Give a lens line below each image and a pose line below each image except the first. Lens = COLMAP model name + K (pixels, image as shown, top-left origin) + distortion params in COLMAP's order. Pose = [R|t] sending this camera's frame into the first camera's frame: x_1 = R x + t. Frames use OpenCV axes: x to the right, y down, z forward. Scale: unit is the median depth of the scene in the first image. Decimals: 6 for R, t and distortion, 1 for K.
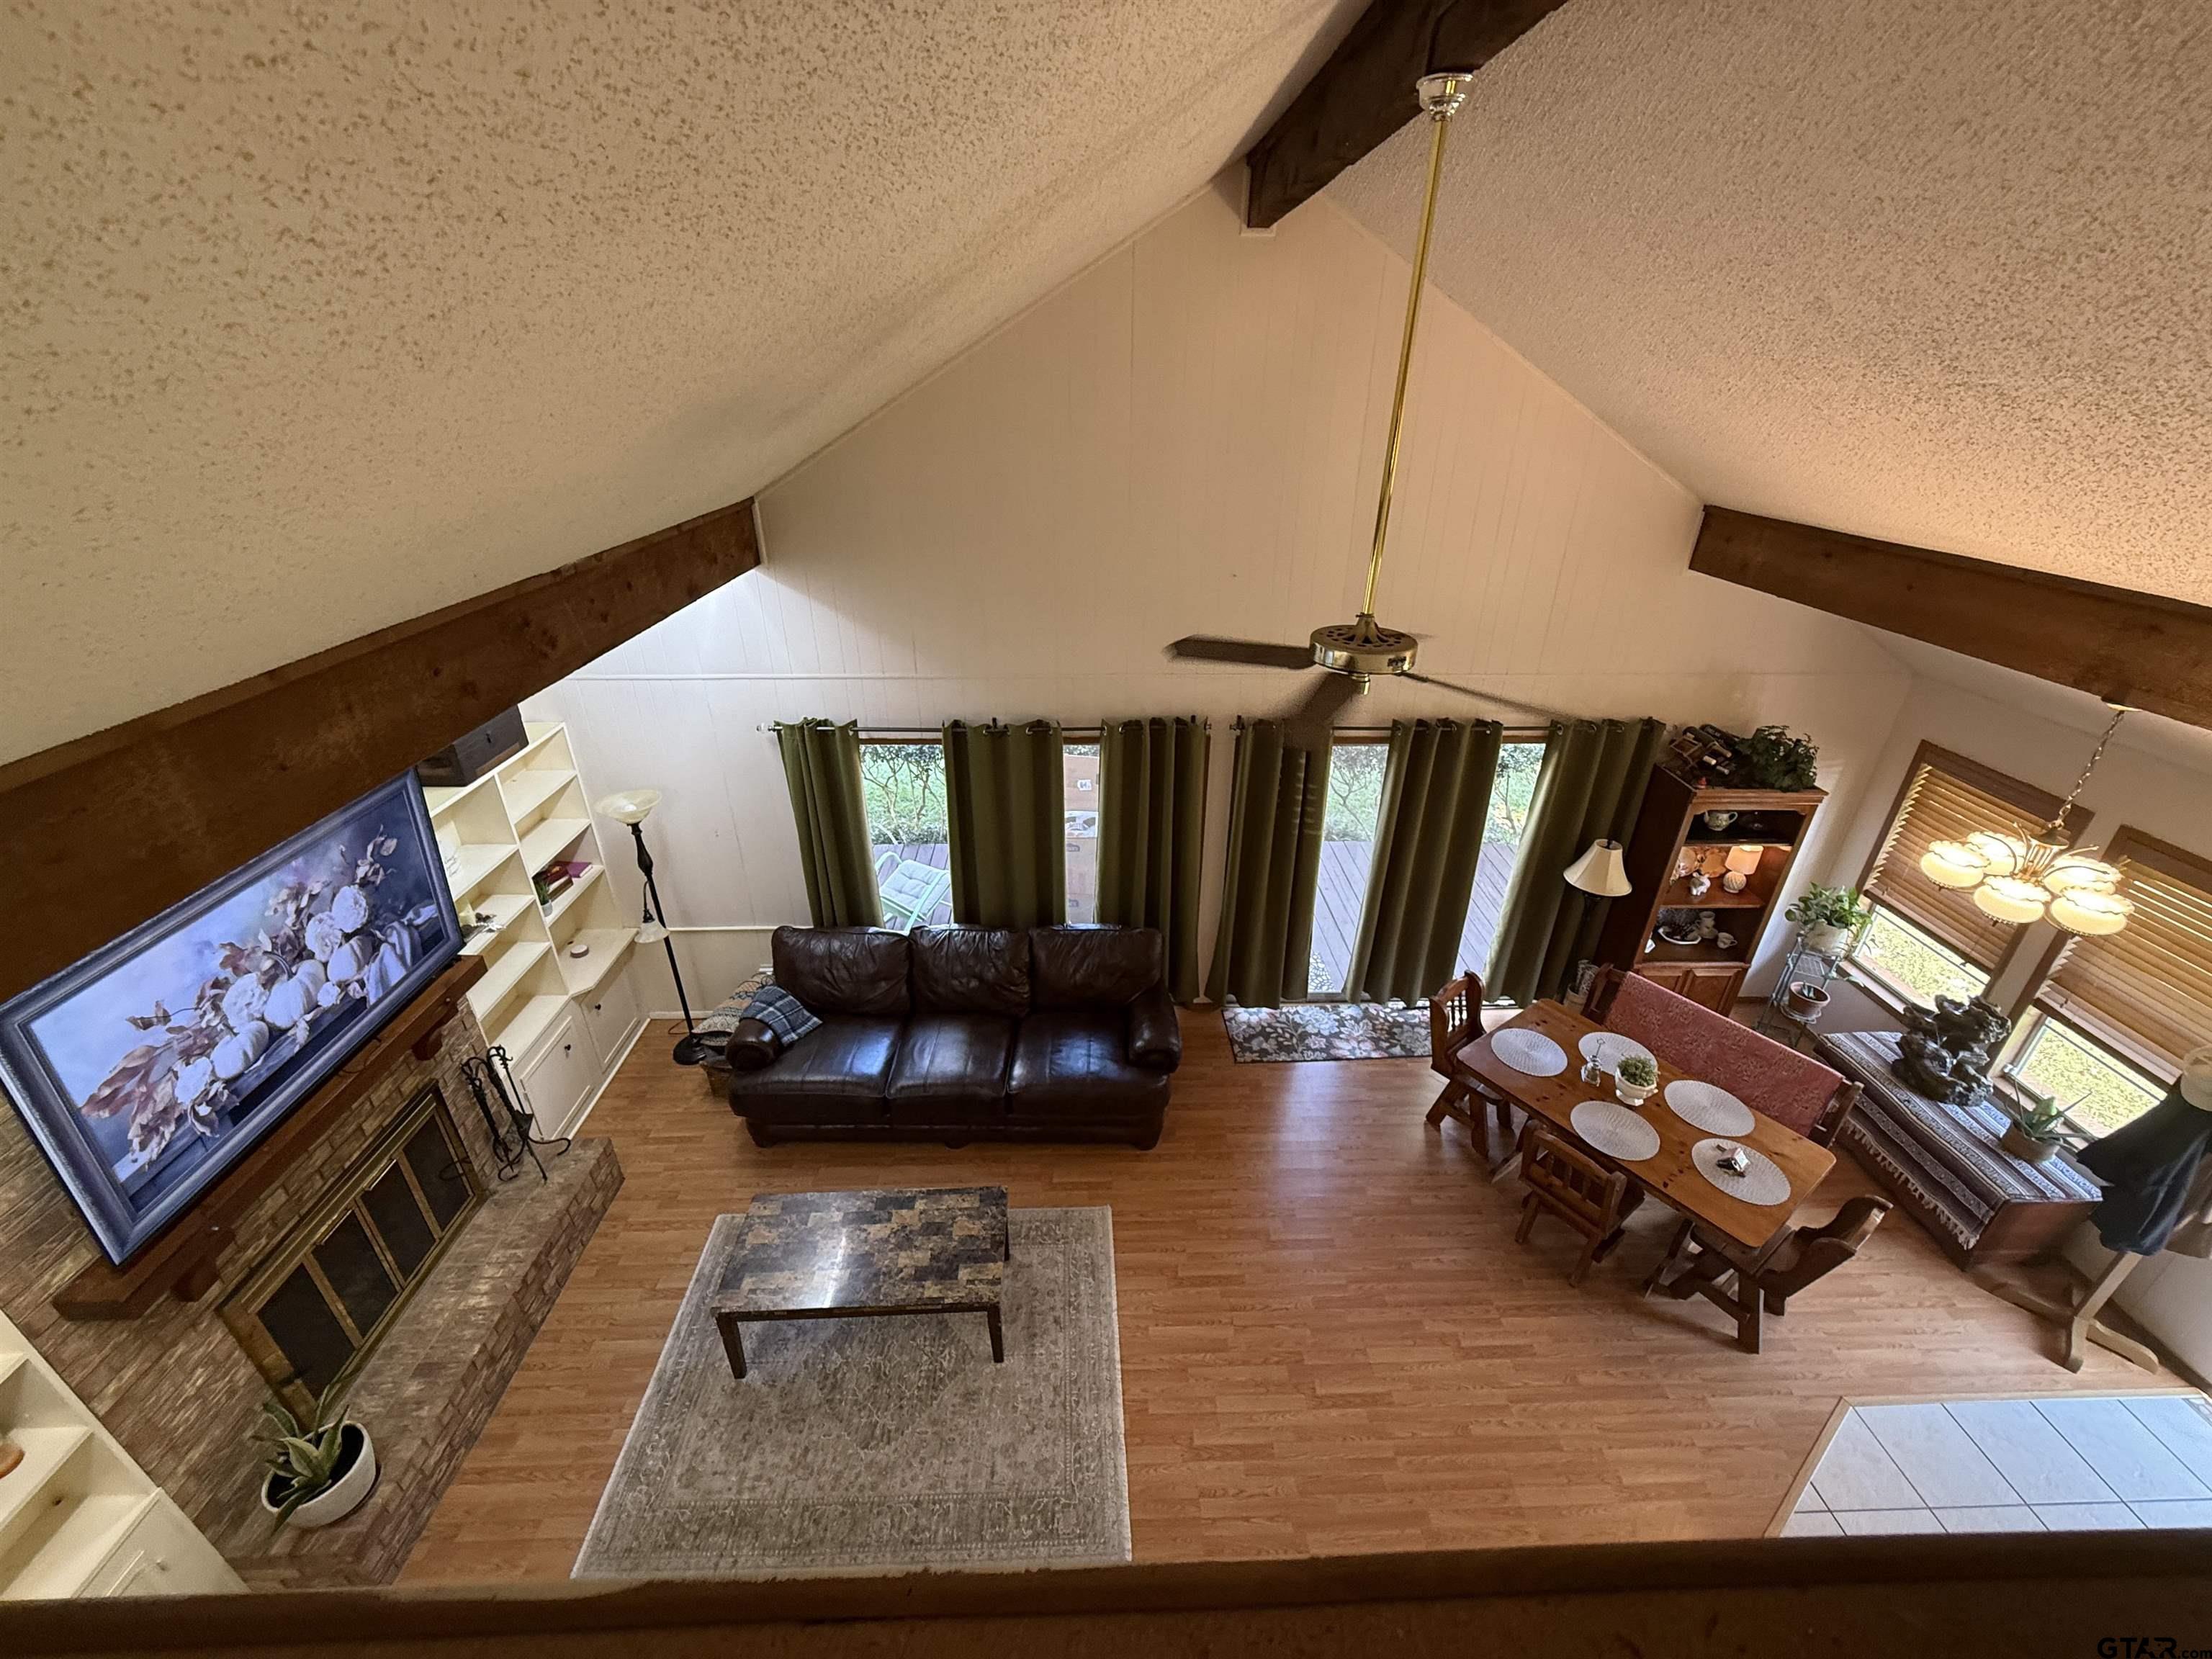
lens RADIAL K [[878.1, 0, 1110.9], [0, 878.1, 834.3], [0, 0, 1]] dist [-0.002071, 0.000462]
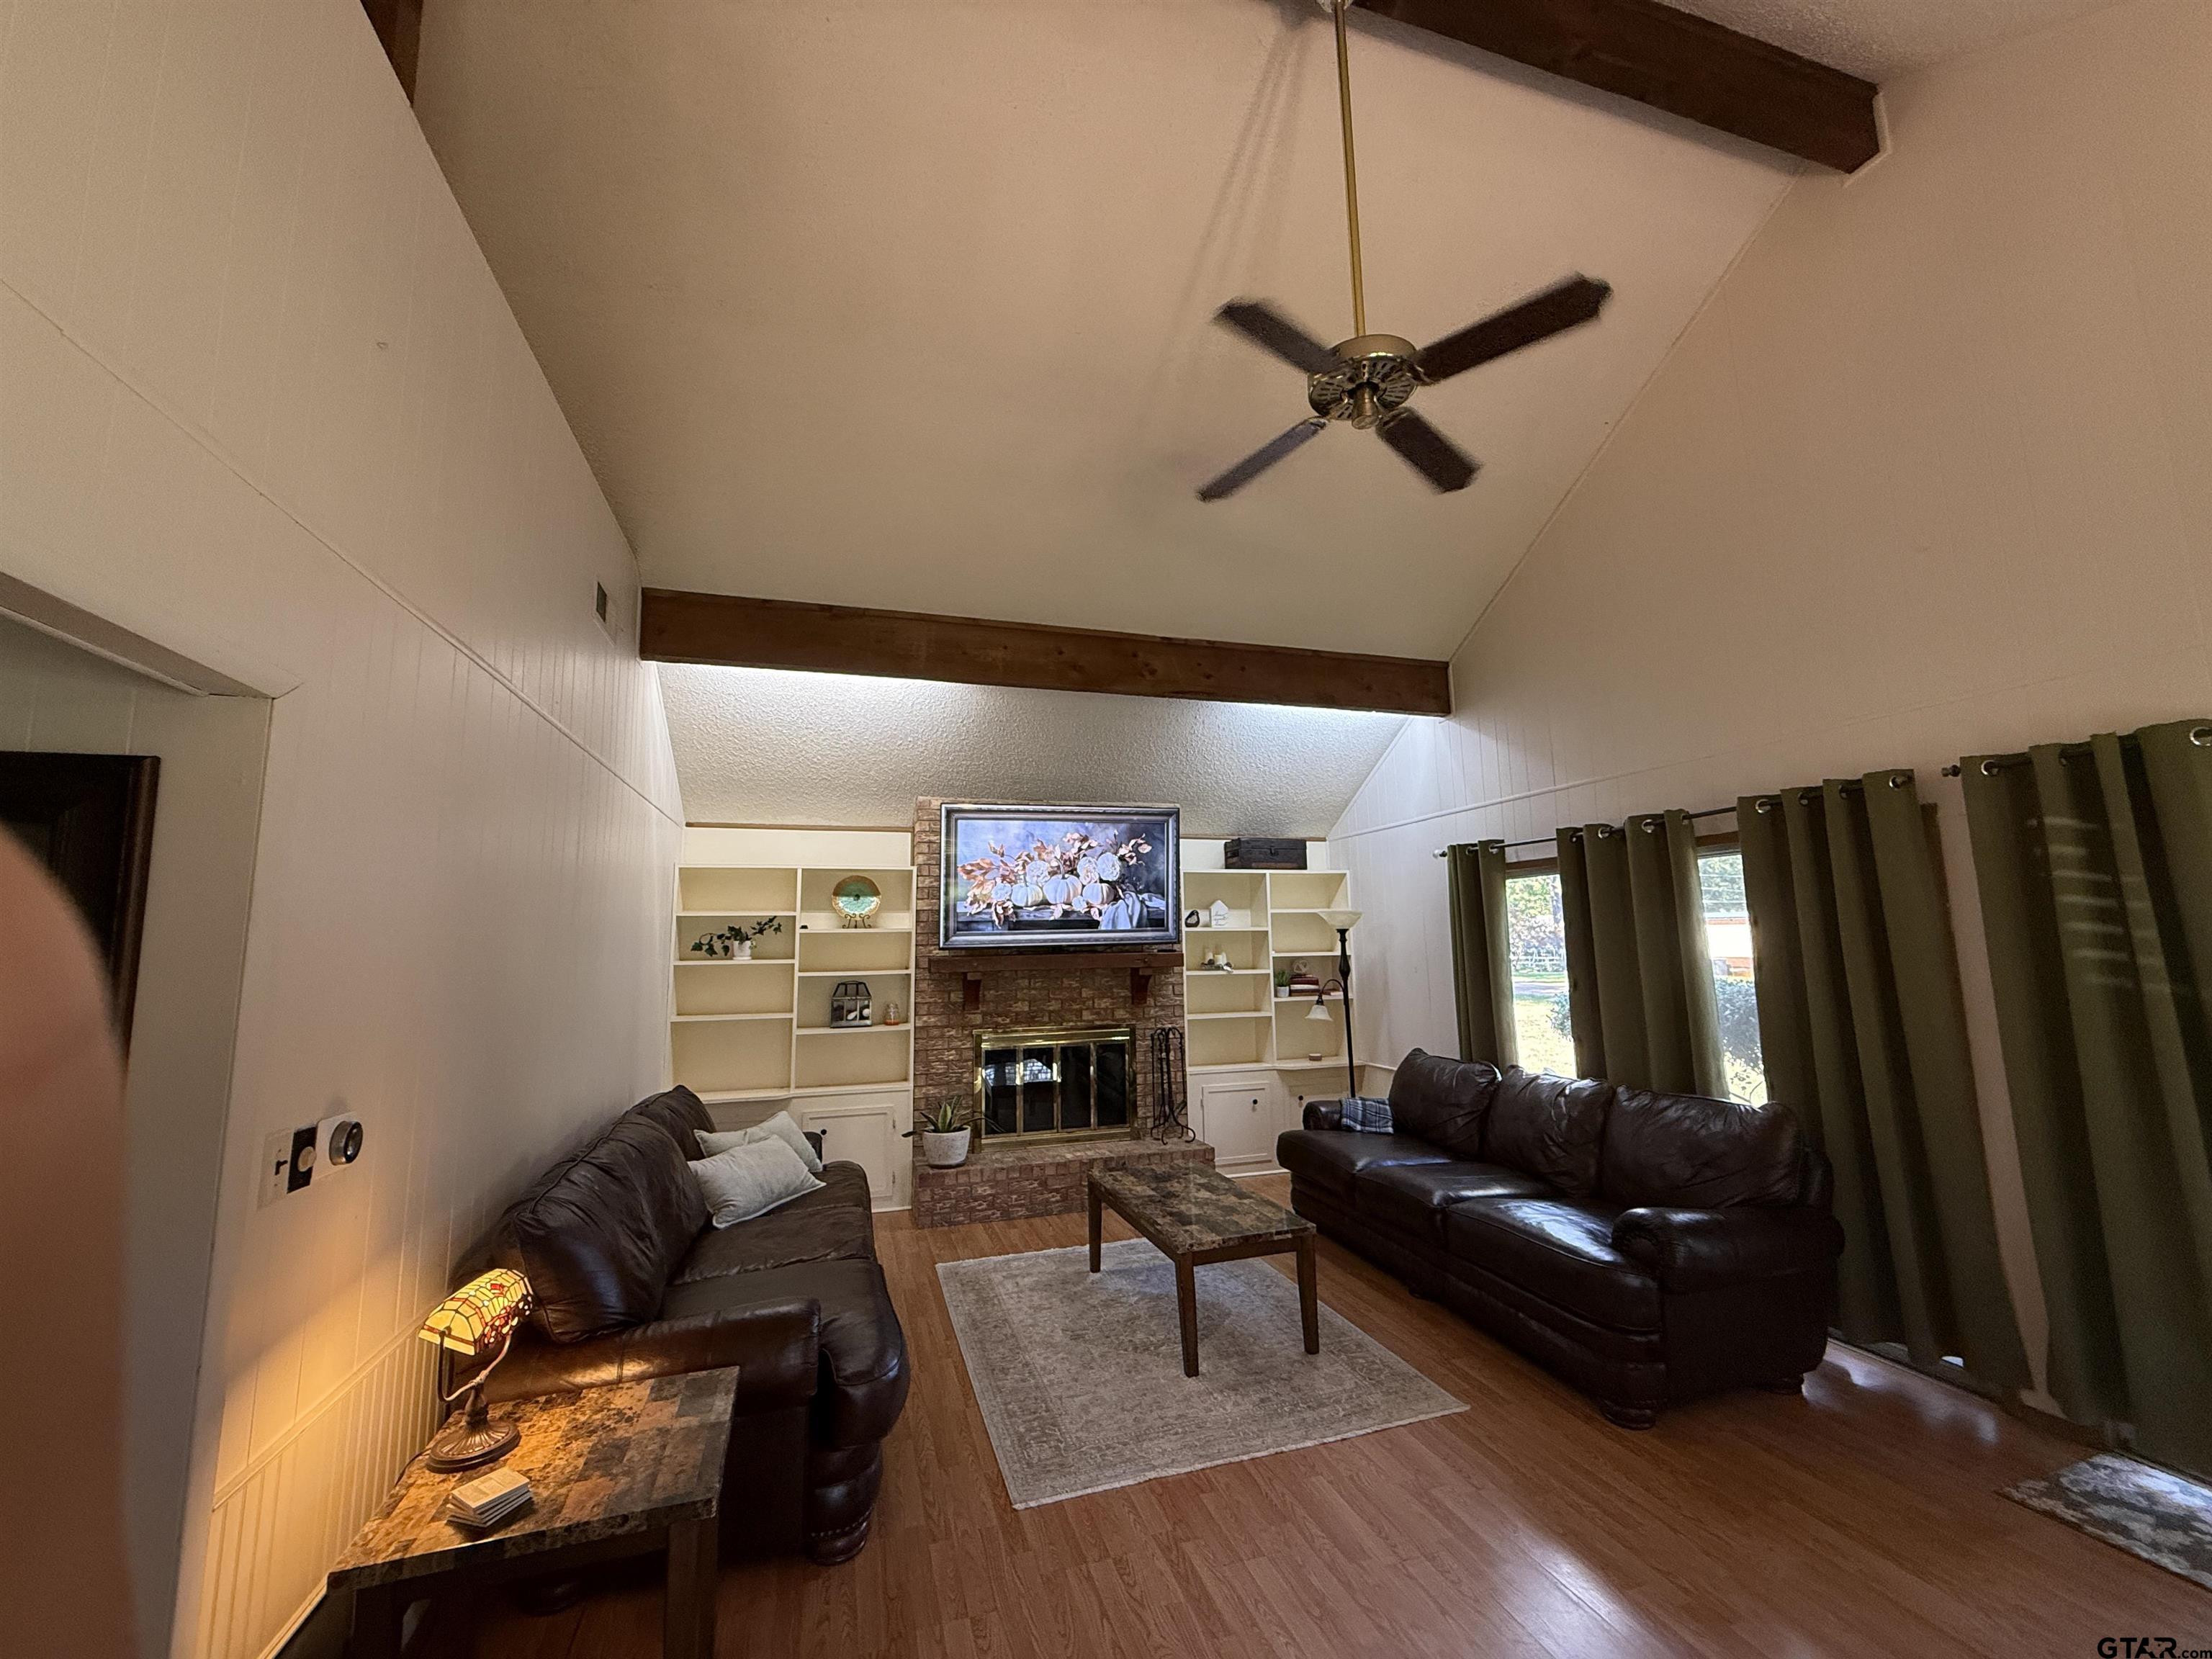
lens RADIAL K [[878.1, 0, 1098.3], [0, 878.1, 826.9], [0, 0, 1]] dist [-0.002071, 0.000462]
pose [[0.254990, -0.145291, -0.955966, 0.770773], [-0.426803, 0.870215, -0.246102, 0.418401], [0.867652, 0.470762, 0.159885, 0.590430]]
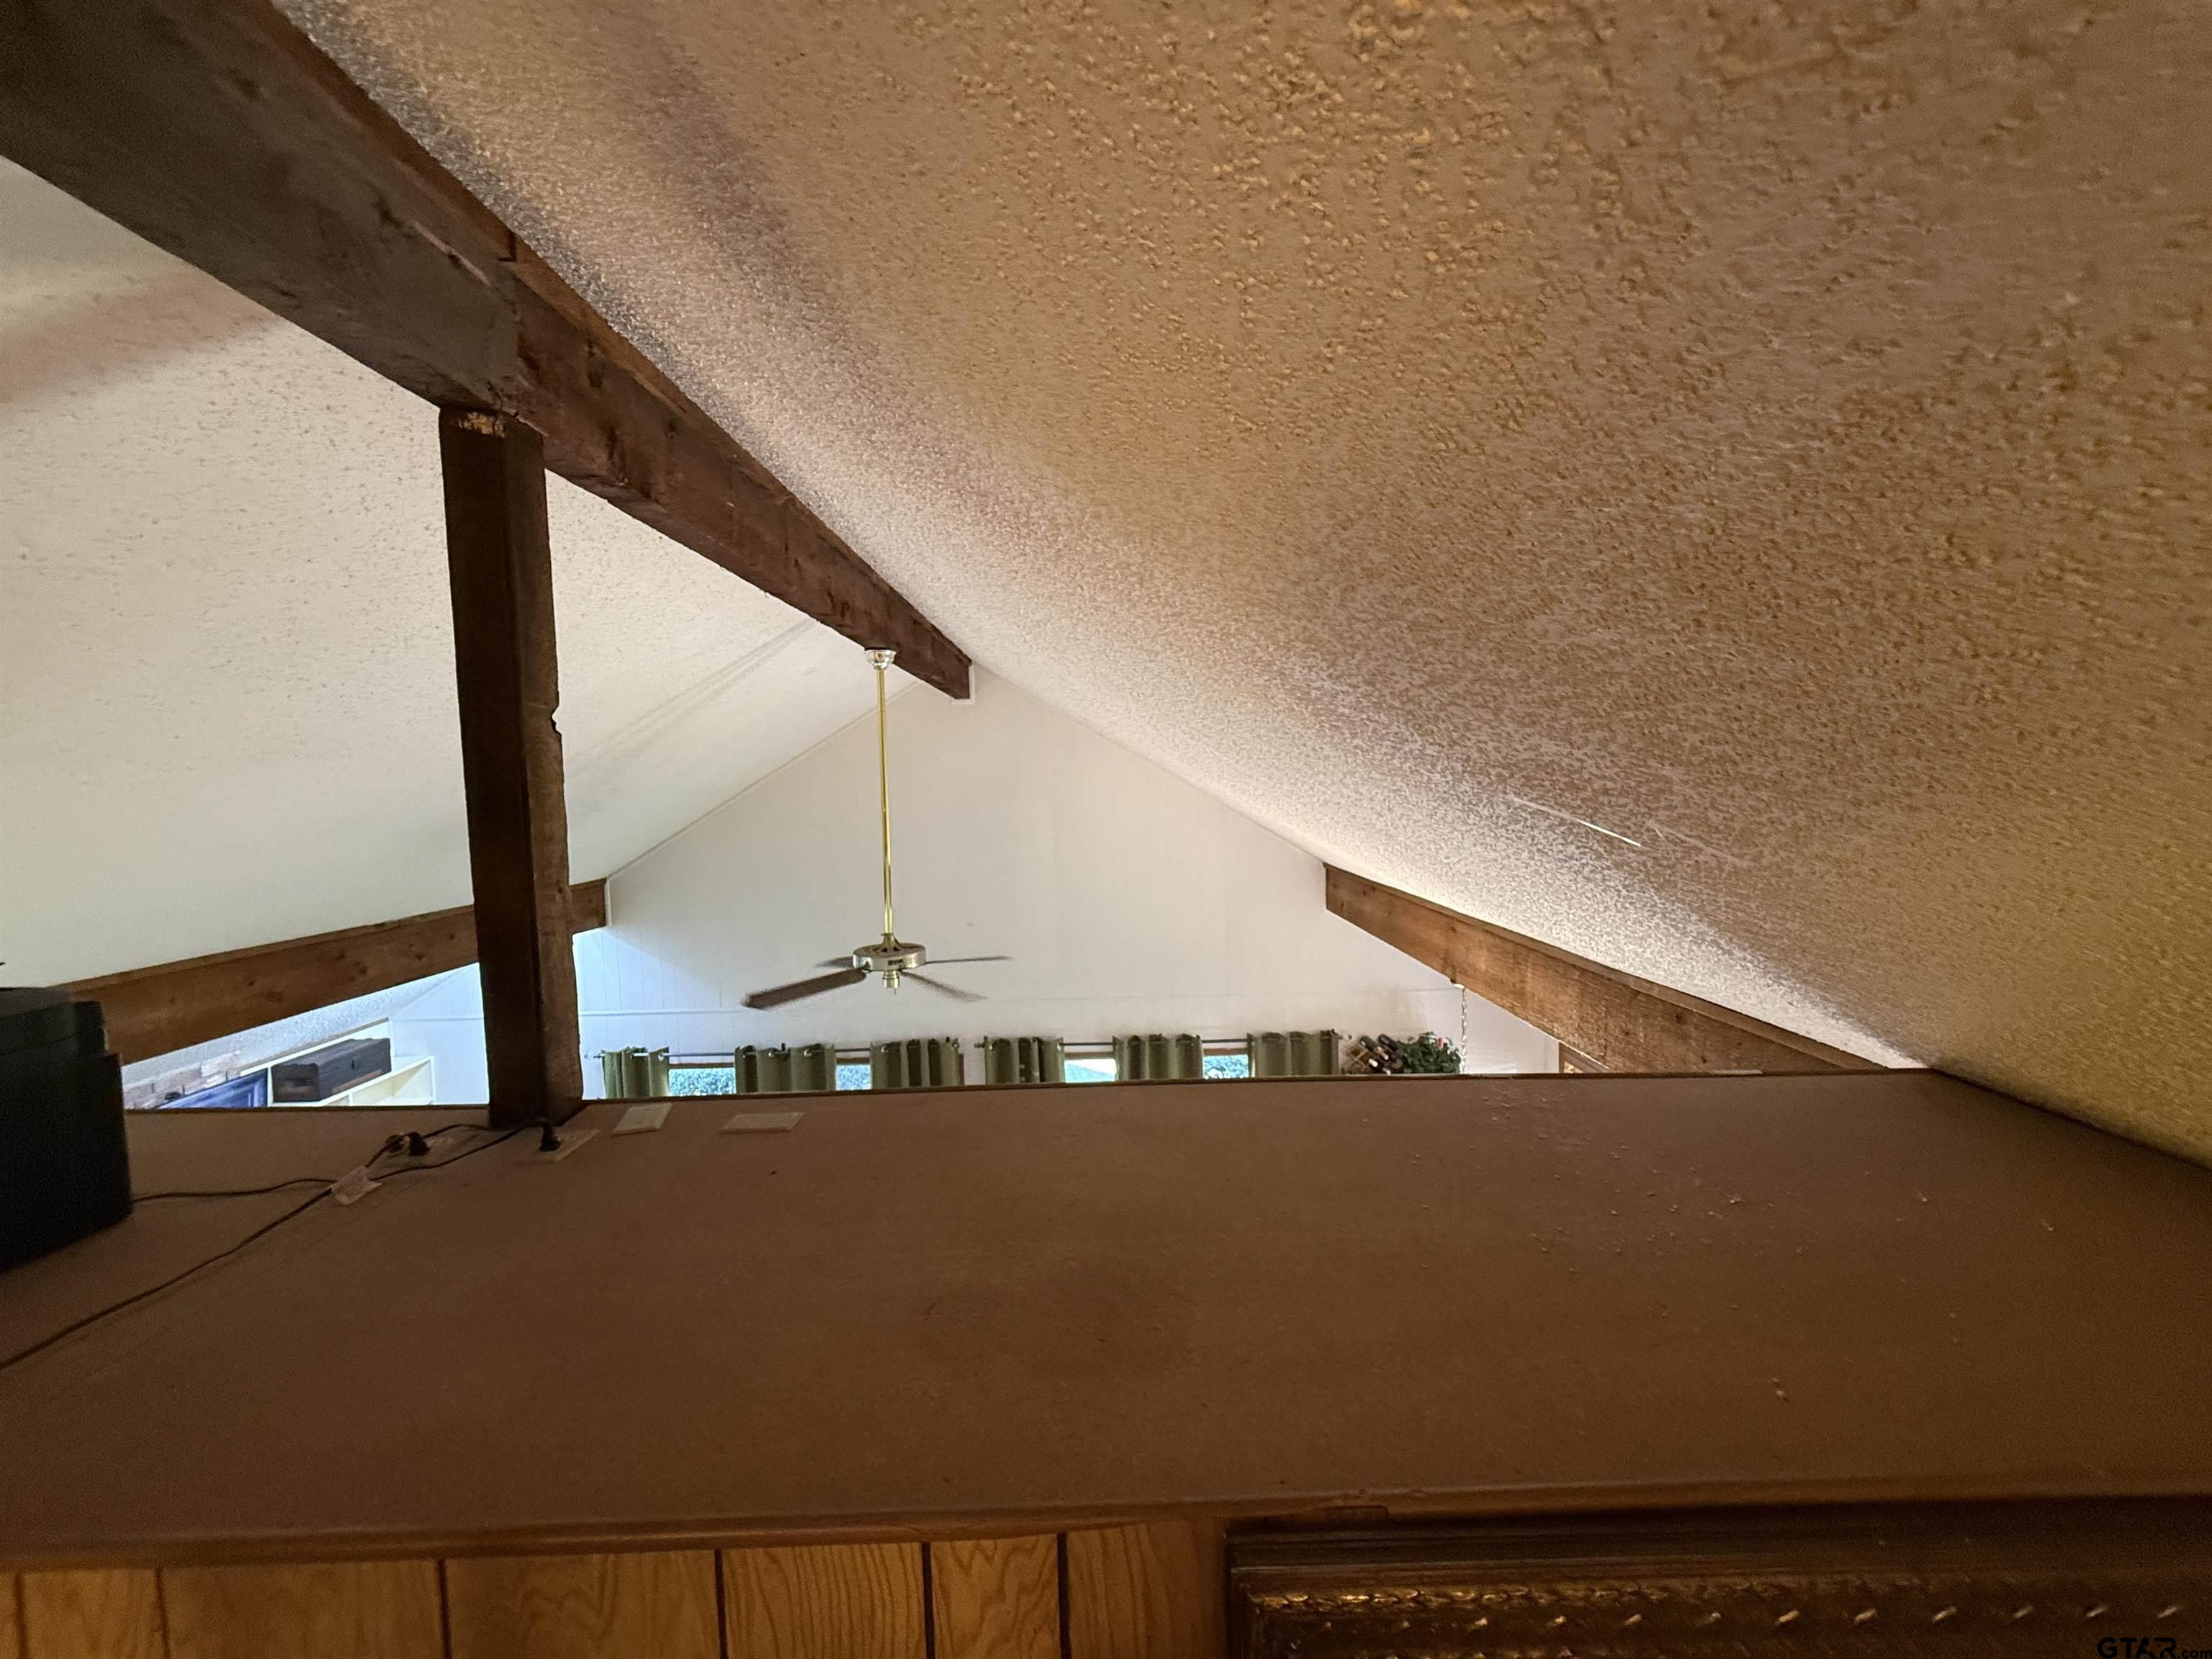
lens RADIAL K [[878.1, 0, 1110.3], [0, 878.1, 834.4], [0, 0, 1]] dist [-0.002071, 0.000462]
pose [[0.999317, -0.030582, -0.020759, 0.495777], [0.019543, 0.913873, -0.405529, 0.146502], [0.031373, 0.404846, 0.913847, -0.299075]]
